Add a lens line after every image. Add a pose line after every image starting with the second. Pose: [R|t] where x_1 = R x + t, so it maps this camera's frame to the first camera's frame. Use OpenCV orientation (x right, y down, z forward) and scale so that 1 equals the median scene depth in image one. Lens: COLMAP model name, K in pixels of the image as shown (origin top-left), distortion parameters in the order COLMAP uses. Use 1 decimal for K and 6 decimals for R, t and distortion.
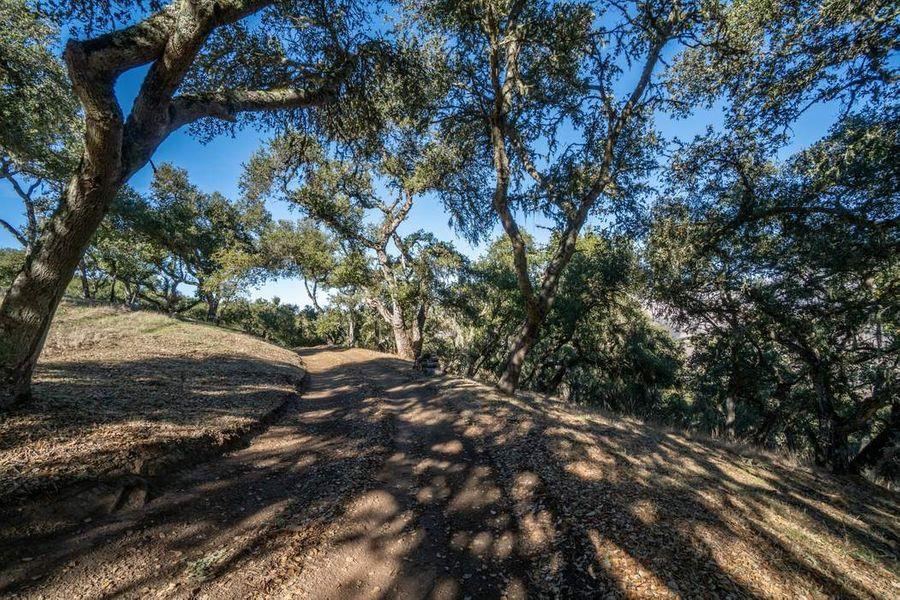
lens RADIAL K [[502.4, 0, 447.2], [0, 502.4, 293.6], [0, 0, 1]] dist [-0.004977, 0.001453]
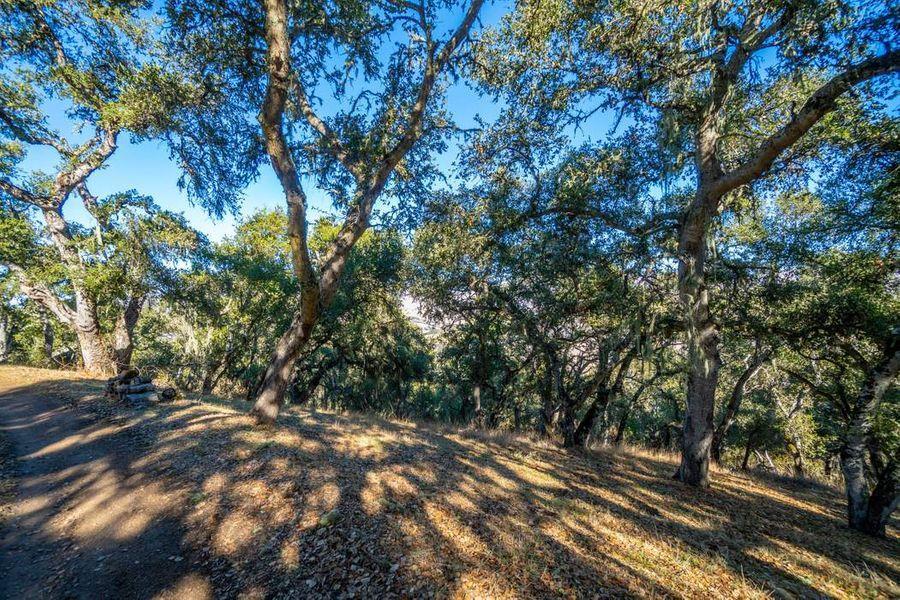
lens RADIAL K [[409.3, 0, 450.2], [0, 409.3, 296.9], [0, 0, 1]] dist [-0.078812, 0.032718]
pose [[0.830750, 0.021638, 0.556225, 0.013825], [-0.021802, 0.999742, -0.006328, 0.015115], [-0.556218, -0.006870, 0.831008, 0.296352]]
